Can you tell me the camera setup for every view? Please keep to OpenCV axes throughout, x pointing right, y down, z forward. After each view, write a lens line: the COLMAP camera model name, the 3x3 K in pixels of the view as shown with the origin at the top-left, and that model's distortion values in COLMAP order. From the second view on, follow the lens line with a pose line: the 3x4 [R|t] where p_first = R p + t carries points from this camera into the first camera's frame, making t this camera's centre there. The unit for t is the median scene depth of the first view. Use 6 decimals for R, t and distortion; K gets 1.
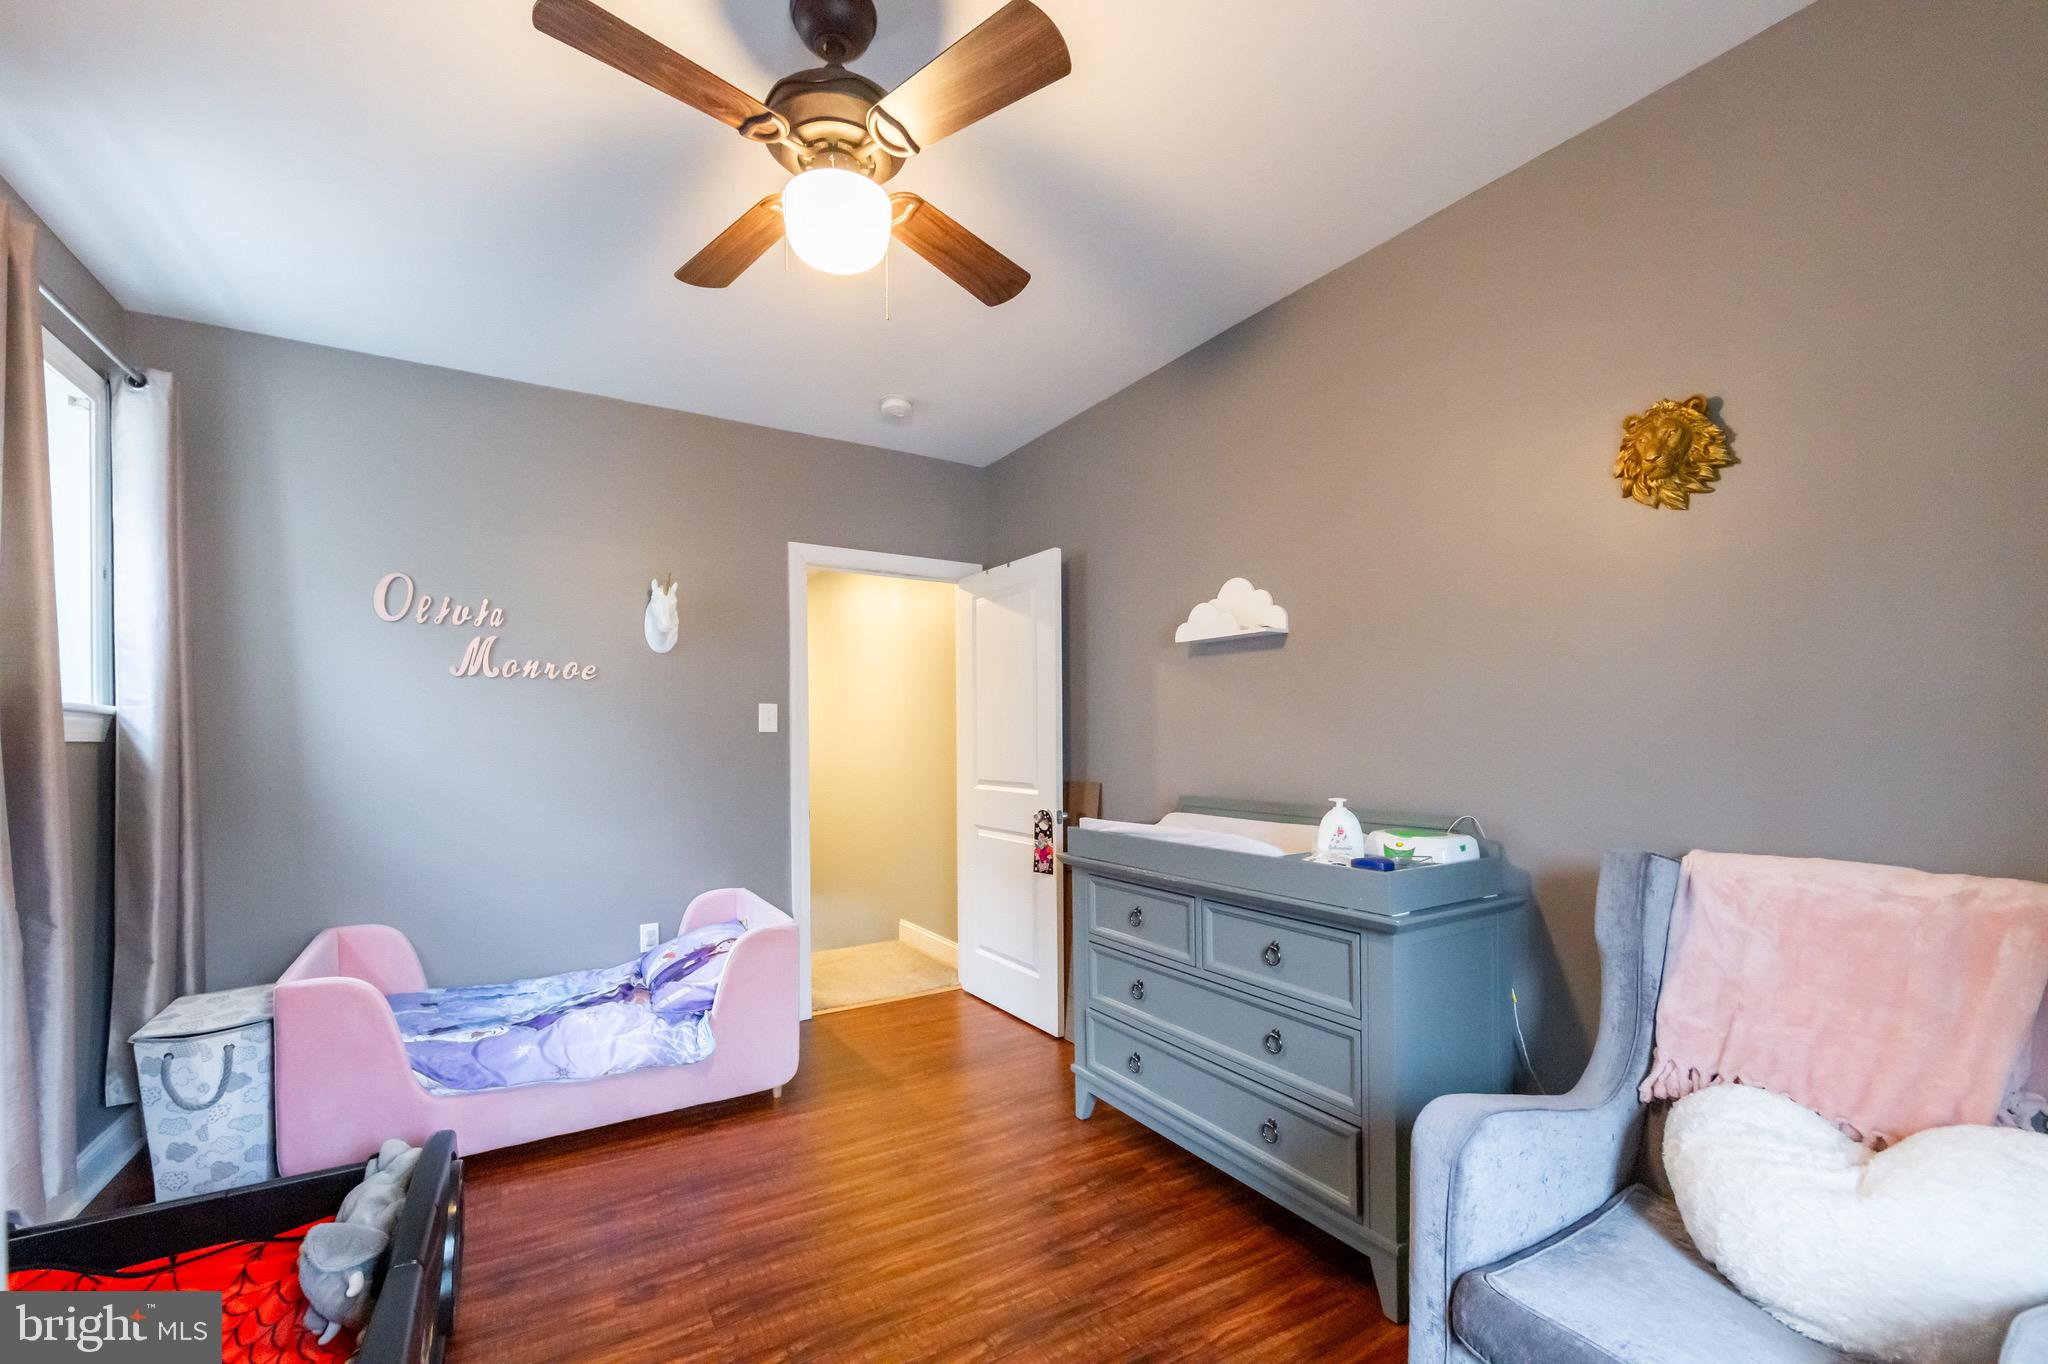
lens RADIAL K [[862.7, 0, 1020.3], [0, 862.7, 738.6], [0, 0, 1]] dist [0.000627, 0.000028]
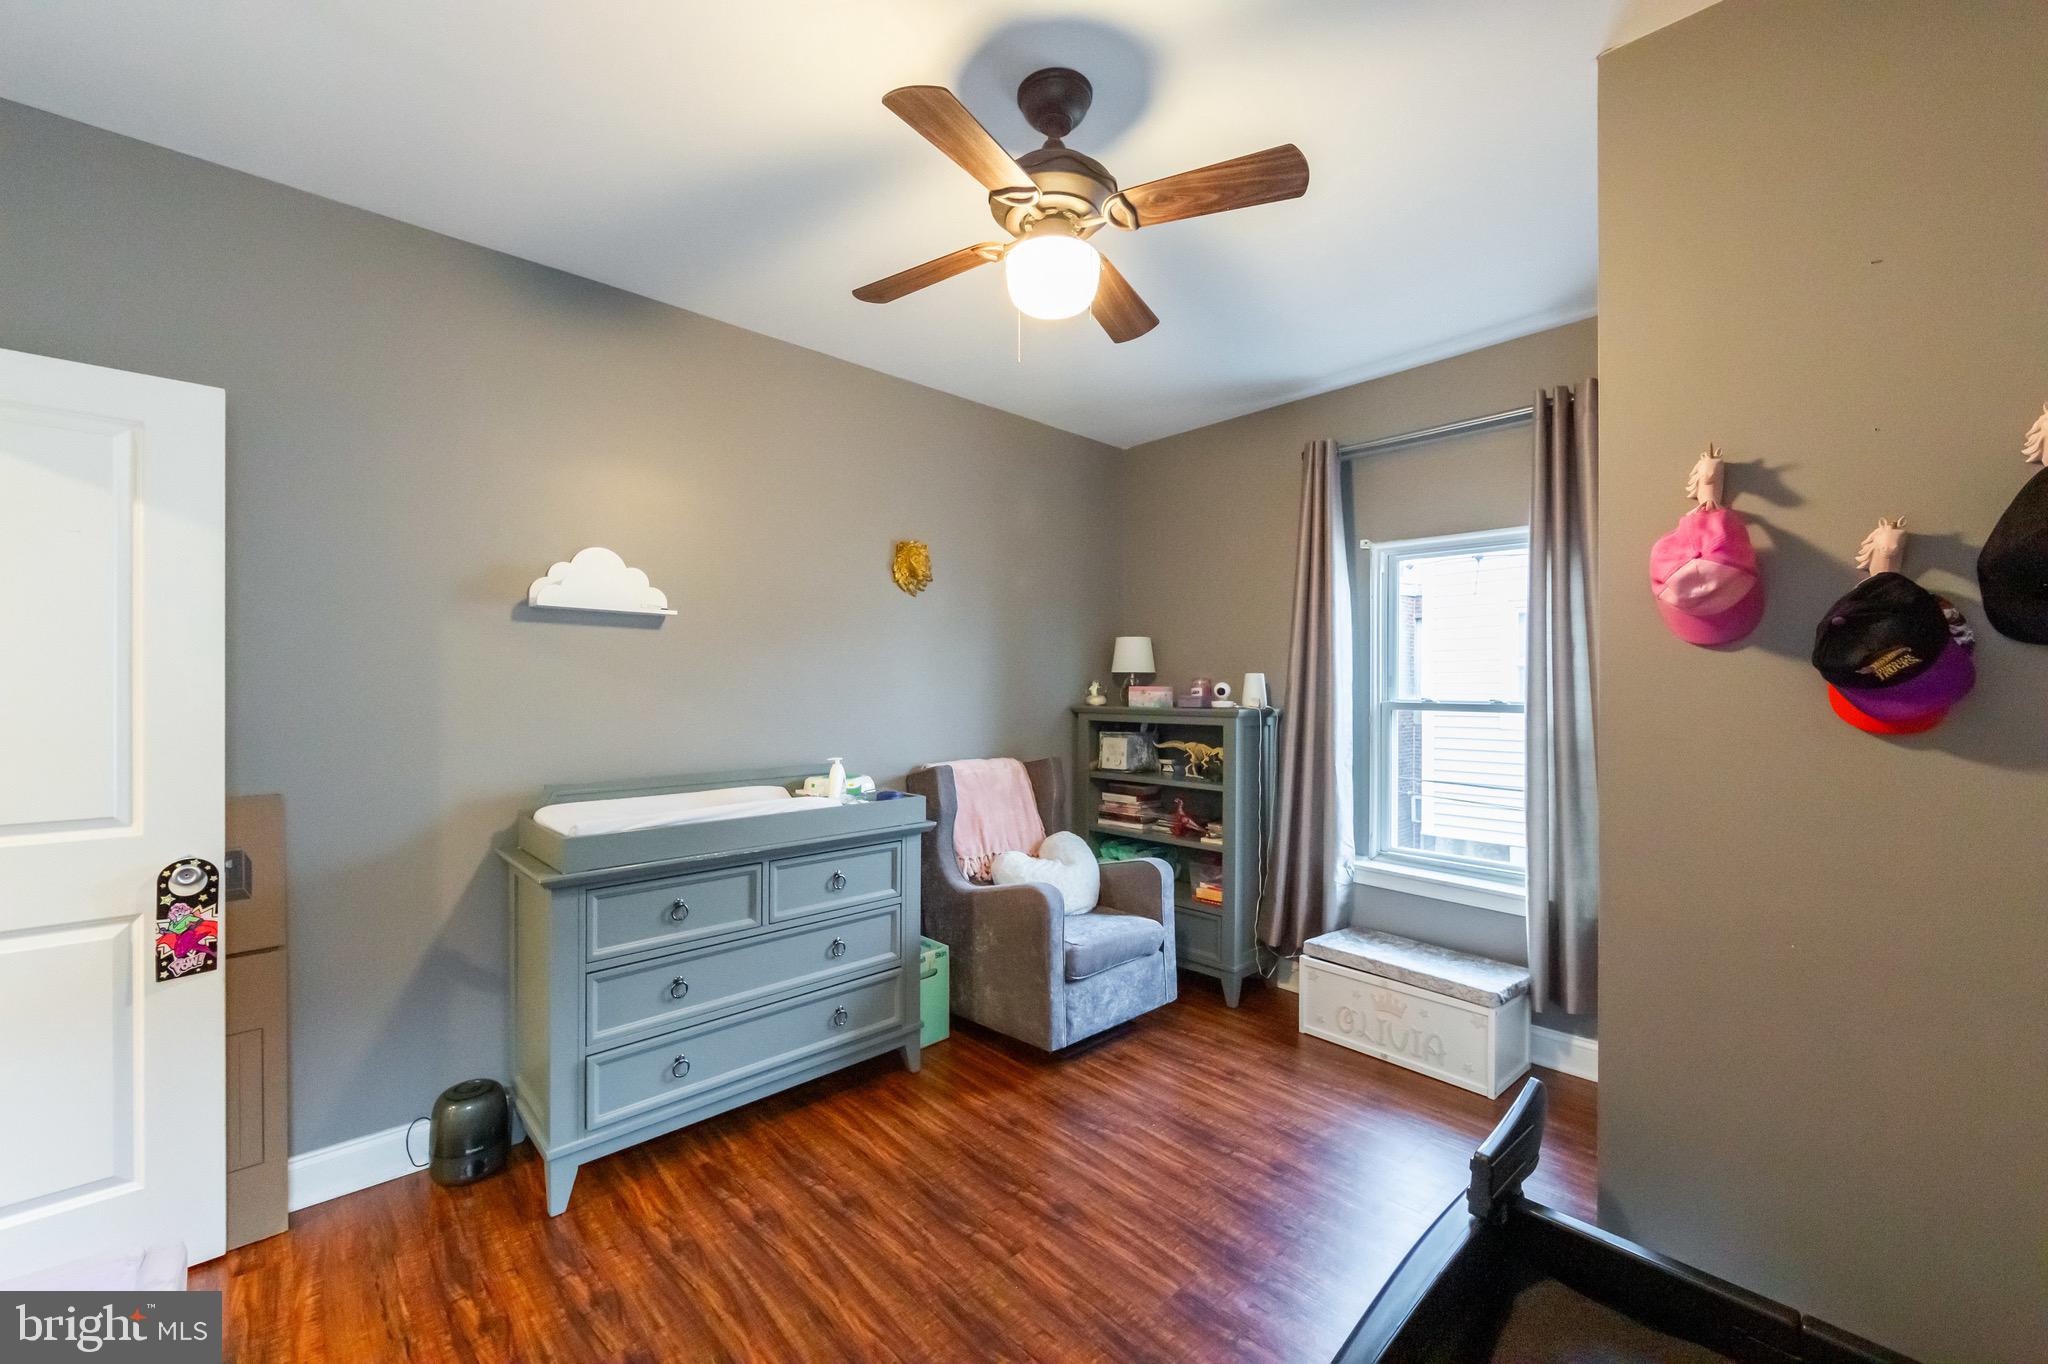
lens RADIAL K [[799.3, 0, 1024.0], [0, 799.3, 682.0], [0, 0, 1]] dist [-0.000813, -0.000008]
pose [[-0.207081, 0.008720, 0.978285, -0.834832], [-0.002055, 0.999954, -0.009348, -0.036492], [-0.978322, -0.003946, -0.207053, 0.853430]]
